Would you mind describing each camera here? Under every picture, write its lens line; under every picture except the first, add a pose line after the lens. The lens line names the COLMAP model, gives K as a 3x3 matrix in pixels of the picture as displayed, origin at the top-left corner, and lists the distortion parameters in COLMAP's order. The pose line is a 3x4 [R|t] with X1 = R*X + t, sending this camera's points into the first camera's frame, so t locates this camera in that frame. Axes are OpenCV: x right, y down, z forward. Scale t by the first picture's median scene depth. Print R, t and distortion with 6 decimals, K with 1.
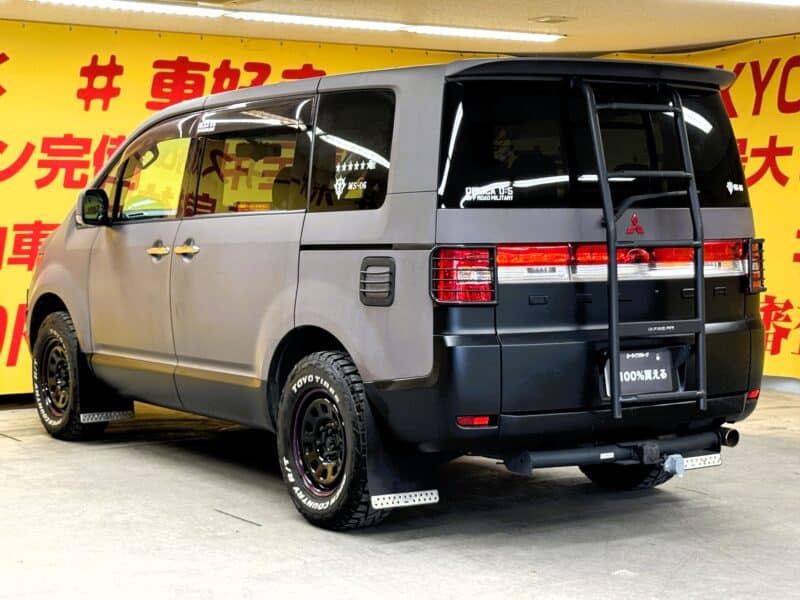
lens RADIAL K [[1522.3, 0, 400.0], [0, 1522.3, 300.0], [0, 0, 1]] dist [0.041248, -0.058225]
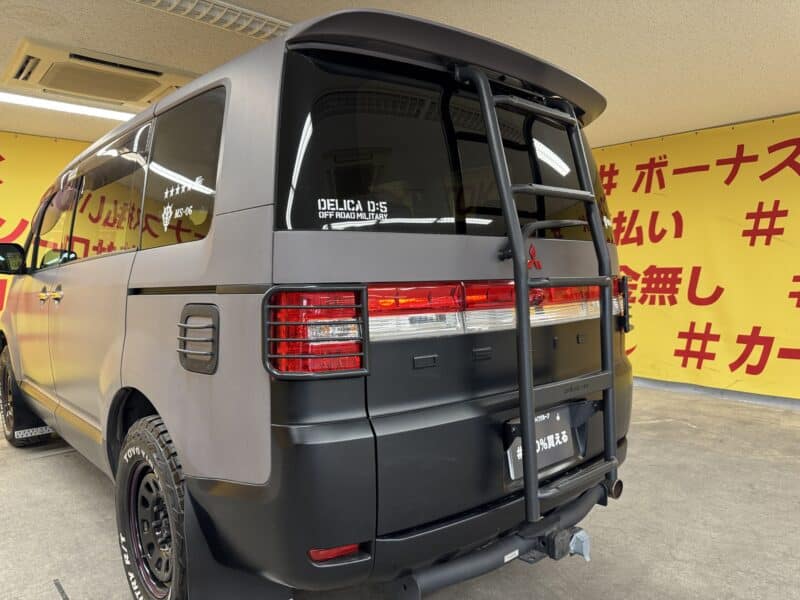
lens RADIAL K [[578.9, 0, 400.0], [0, 578.9, 300.0], [0, 0, 1]] dist [0.020015, -0.003567]
pose [[0.989143, -0.017319, 0.145930, 0.039636], [0.019453, 0.999724, -0.013207, -0.025065], [-0.145661, 0.015903, 0.989207, 0.724070]]
